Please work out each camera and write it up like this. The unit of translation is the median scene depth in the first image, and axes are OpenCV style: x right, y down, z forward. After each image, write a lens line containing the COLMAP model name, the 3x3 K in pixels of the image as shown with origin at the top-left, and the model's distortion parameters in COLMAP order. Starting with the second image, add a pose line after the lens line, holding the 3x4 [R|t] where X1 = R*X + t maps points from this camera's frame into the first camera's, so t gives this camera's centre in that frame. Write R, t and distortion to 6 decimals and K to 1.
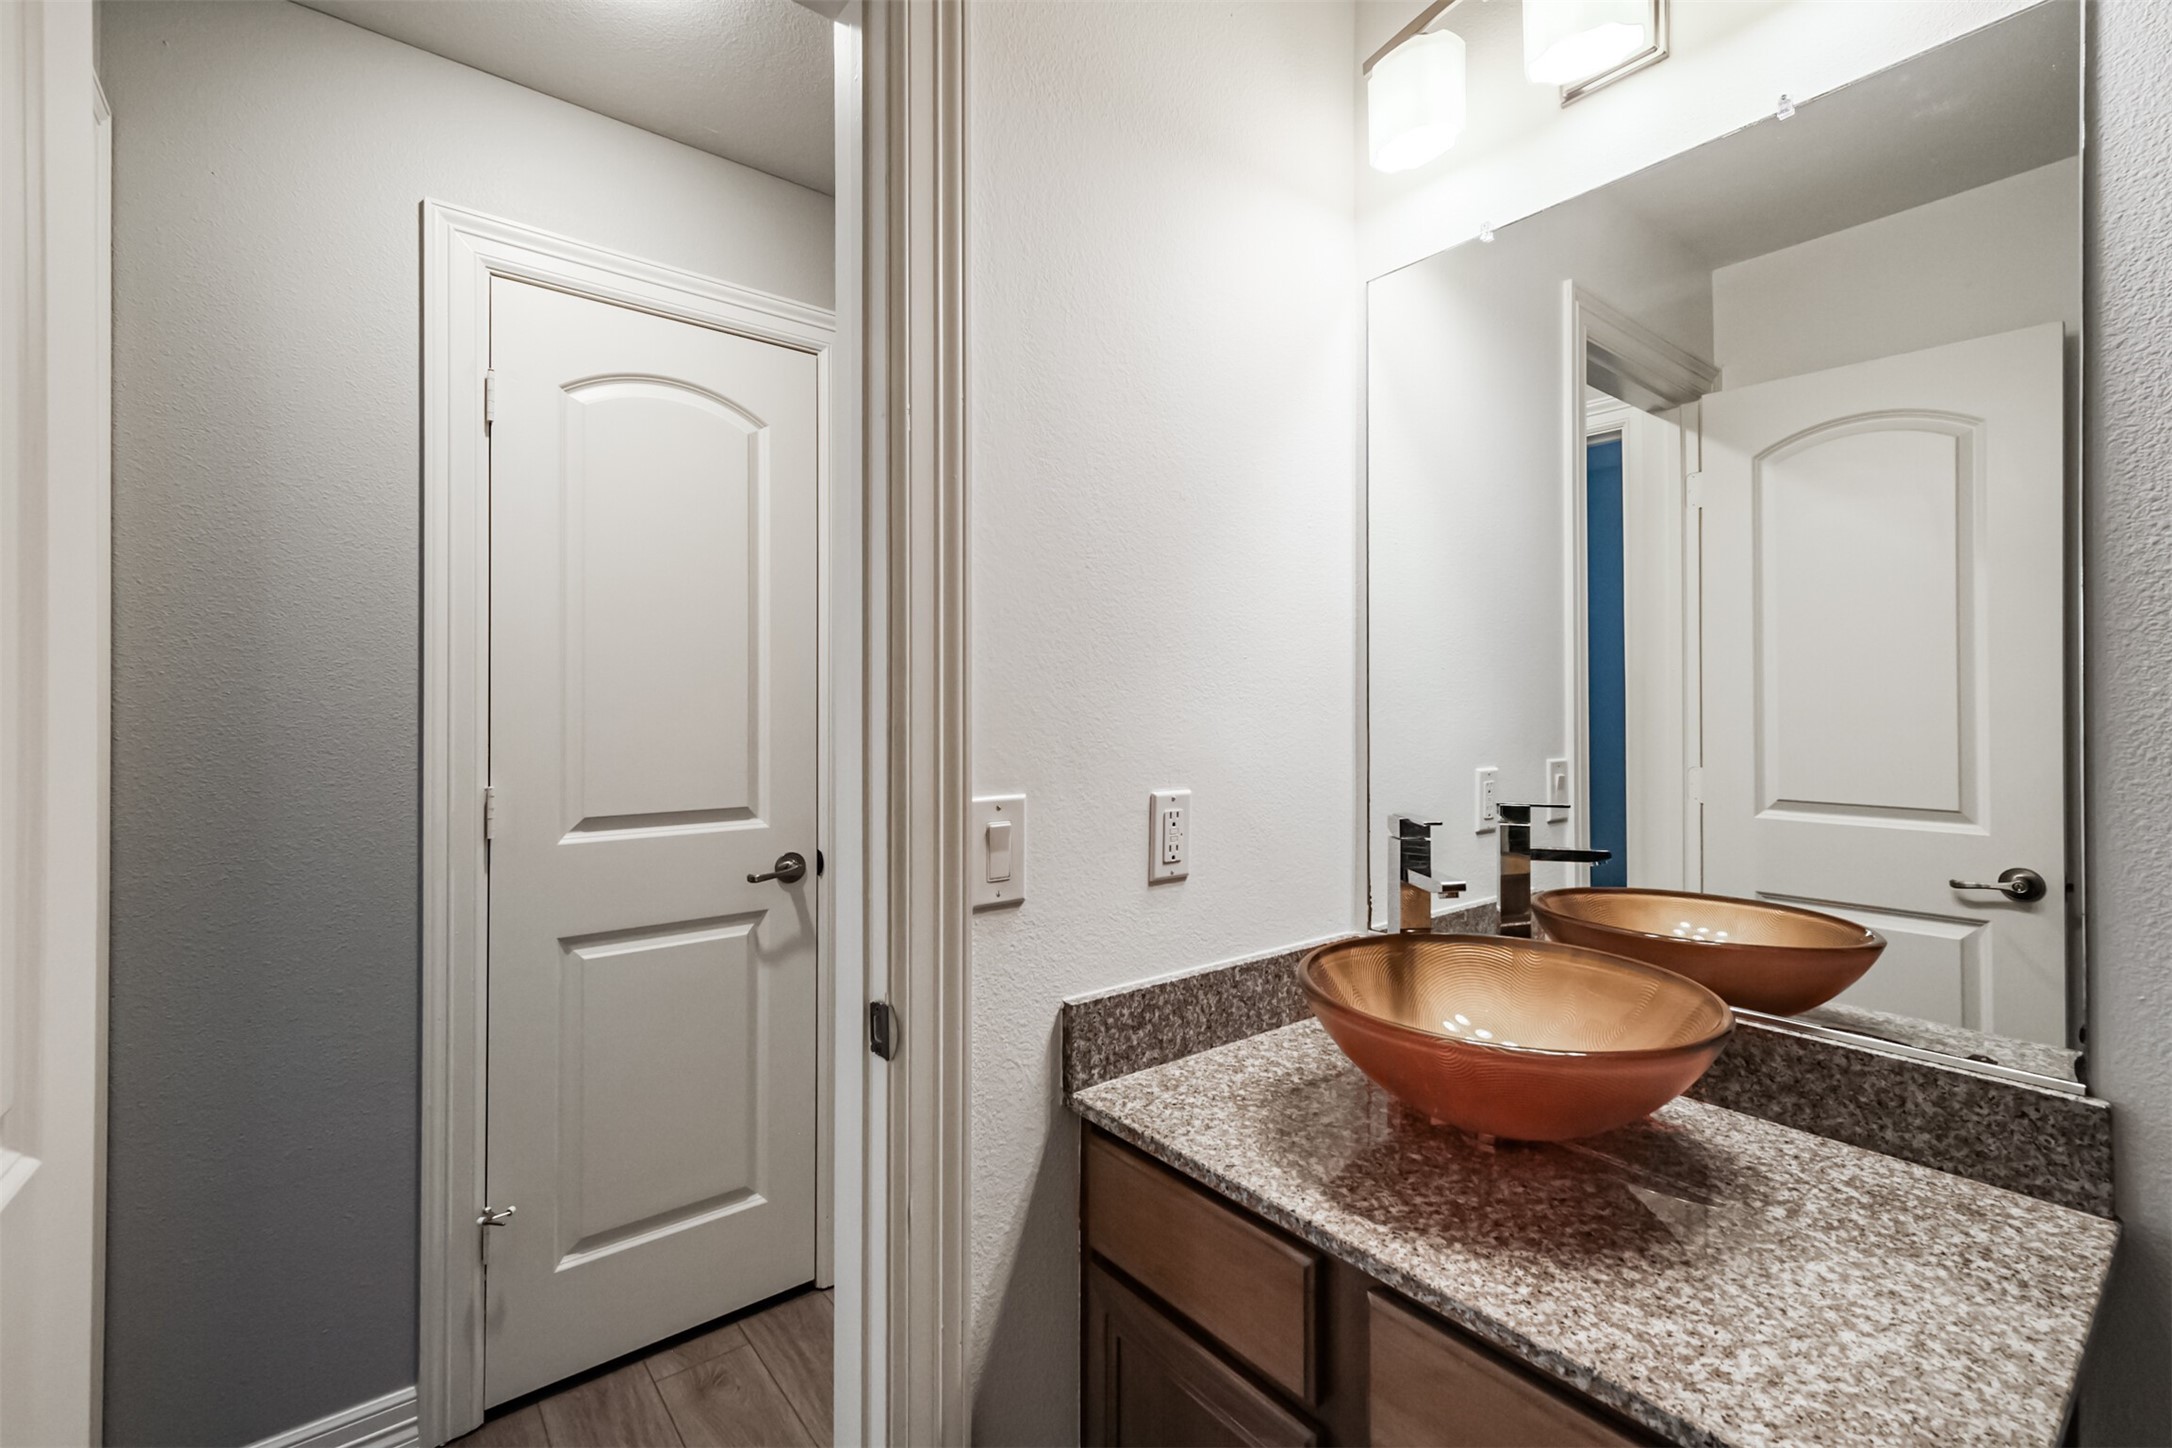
lens RADIAL K [[941.1, 0, 1068.6], [0, 941.1, 710.7], [0, 0, 1]] dist [0.009073, 0.000064]
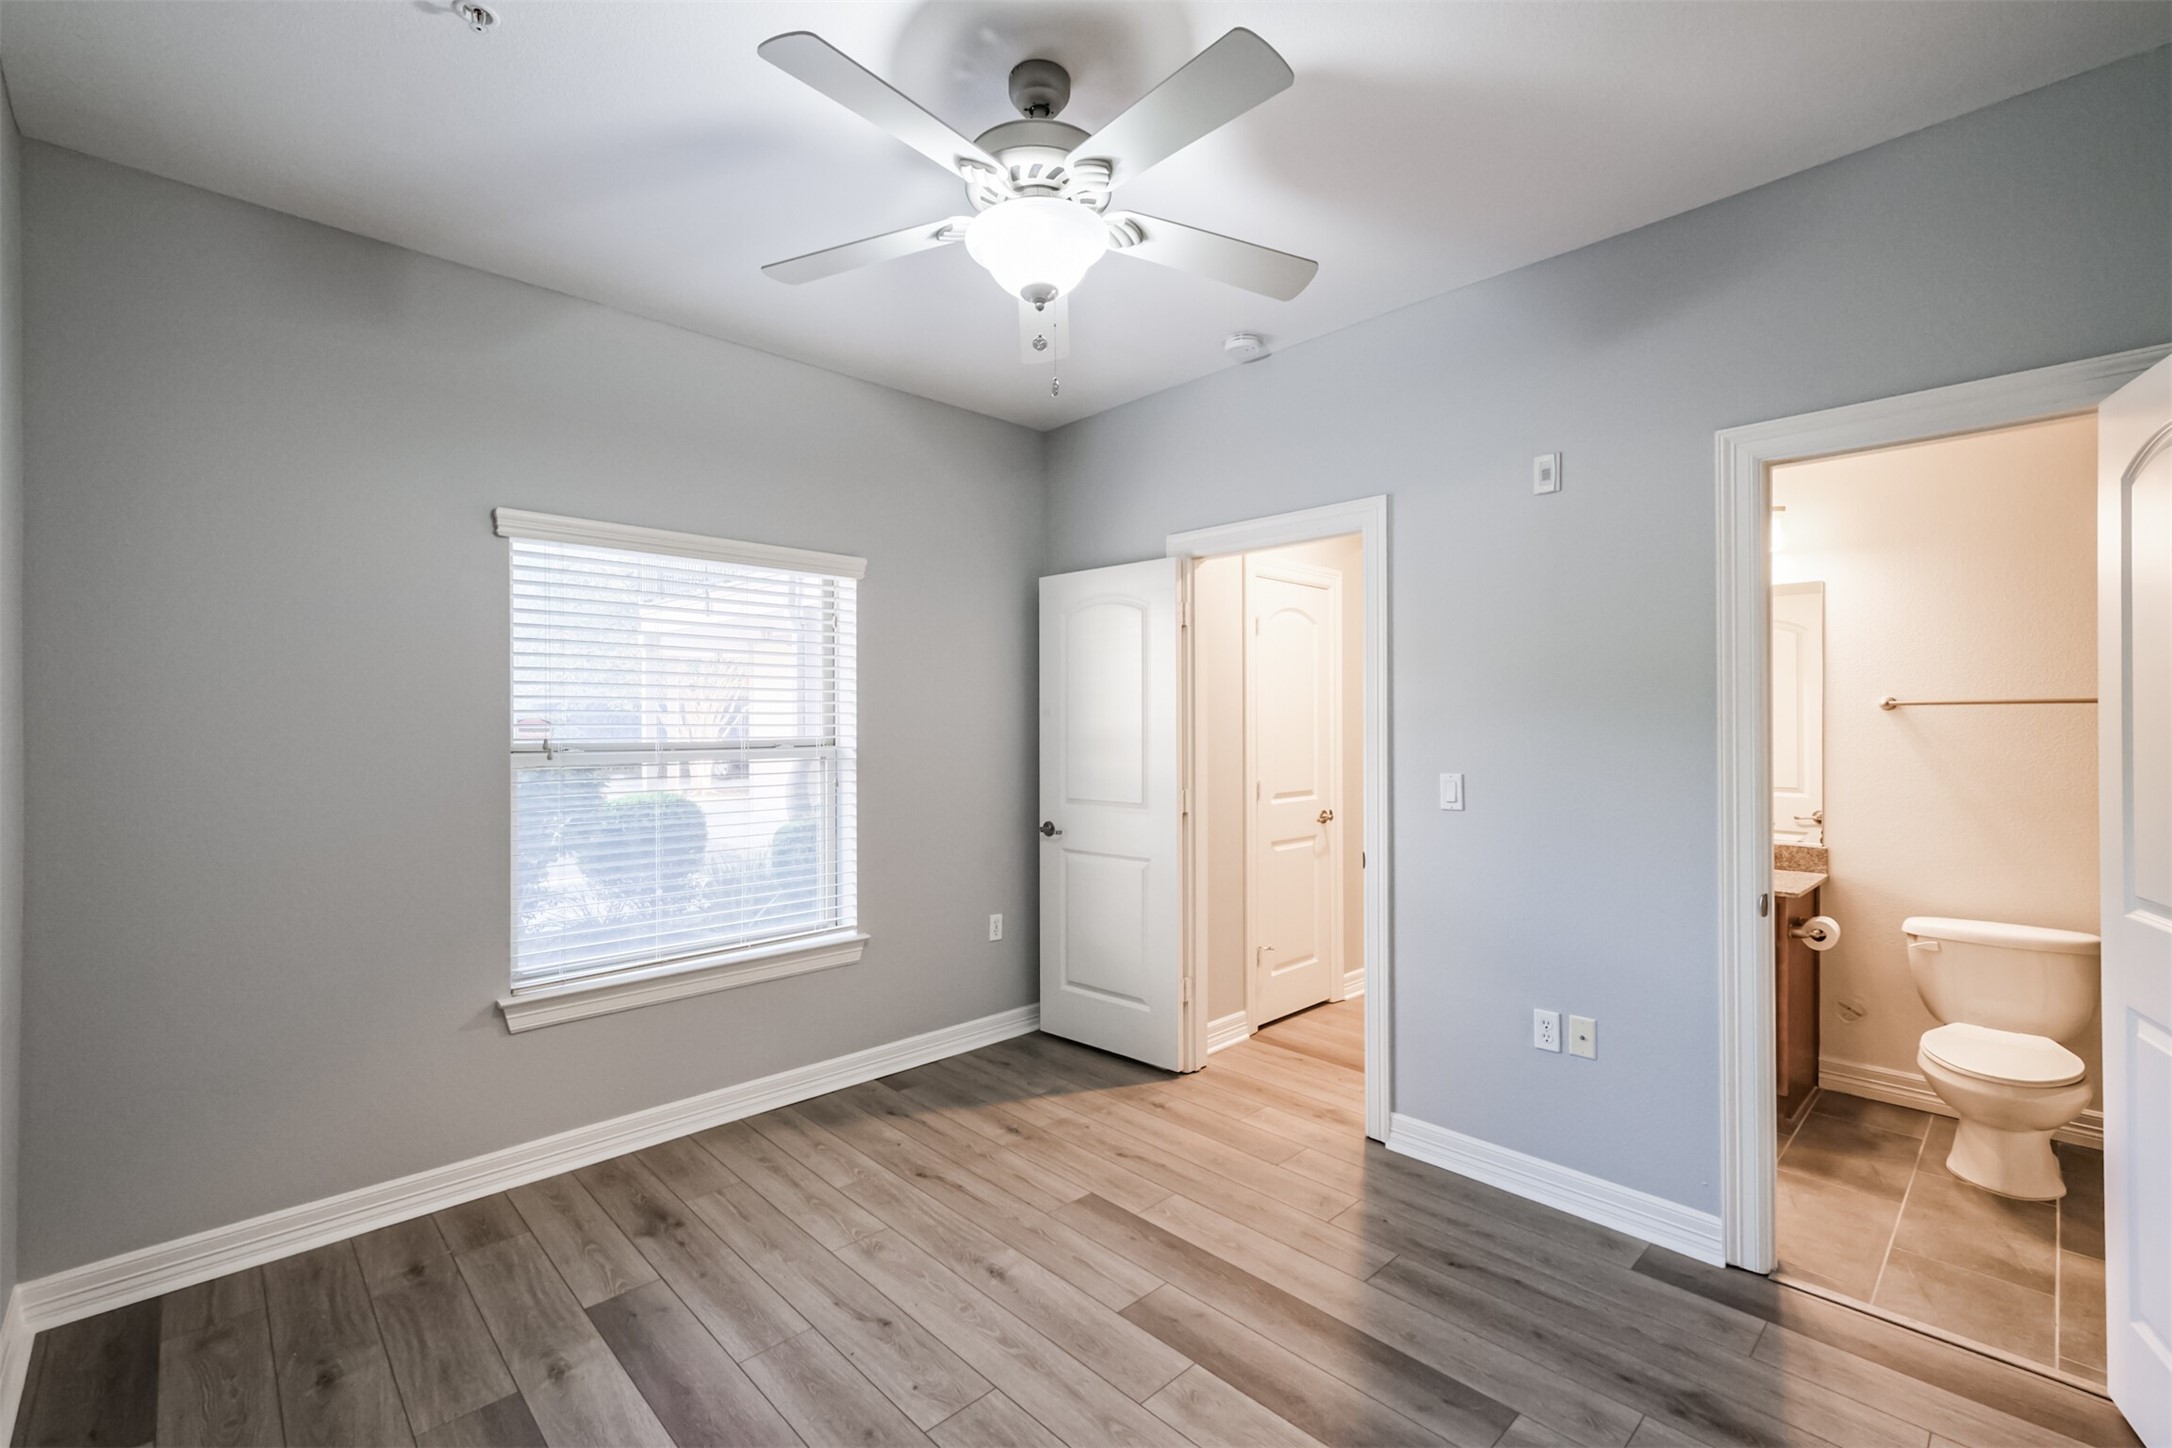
lens RADIAL K [[941.1, 0, 1076.3], [0, 941.1, 725.4], [0, 0, 1]] dist [0.009073, 0.000064]
pose [[0.995271, -0.000160, 0.097132, -1.158705], [-0.000331, 0.999987, 0.005040, -0.068076], [-0.097132, -0.005048, 0.995259, -1.256612]]
